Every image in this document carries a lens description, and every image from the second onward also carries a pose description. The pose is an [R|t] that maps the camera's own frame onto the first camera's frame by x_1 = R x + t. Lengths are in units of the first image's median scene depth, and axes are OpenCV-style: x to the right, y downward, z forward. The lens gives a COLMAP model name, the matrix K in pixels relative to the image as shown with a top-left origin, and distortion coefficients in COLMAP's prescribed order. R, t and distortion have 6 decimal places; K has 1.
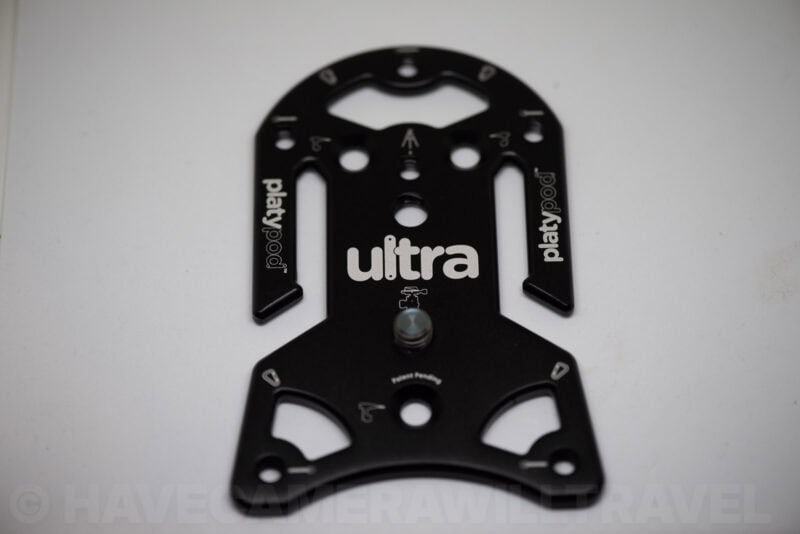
lens RADIAL K [[3585.7, 0, 402.7], [0, 3585.7, 264.5], [0, 0, 1]] dist [0.185710, 0.000000]
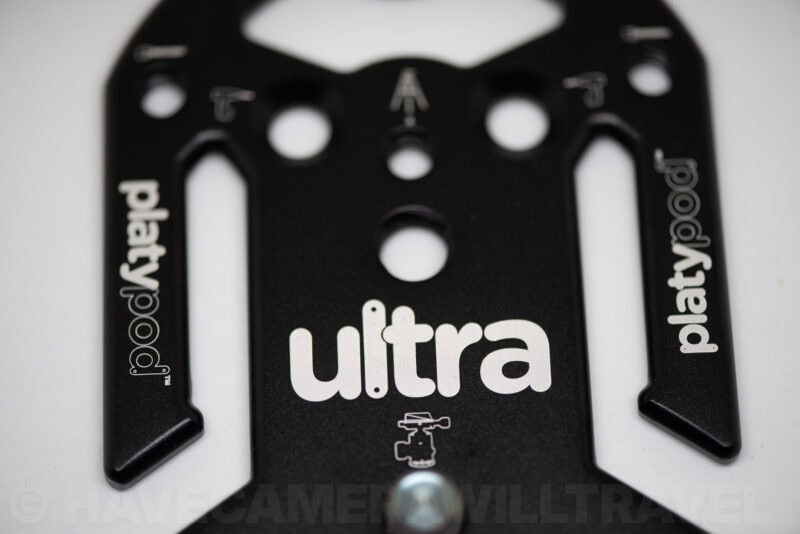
lens RADIAL K [[3585.7, 0, 395.9], [0, 3585.7, 268.2], [0, 0, 1]] dist [0.185710, 0.000000]
pose [[0.999712, -0.013460, 0.019854, -0.010375], [0.009633, 0.983327, 0.181591, -0.104273], [-0.021967, -0.181347, 0.983174, 0.503546]]
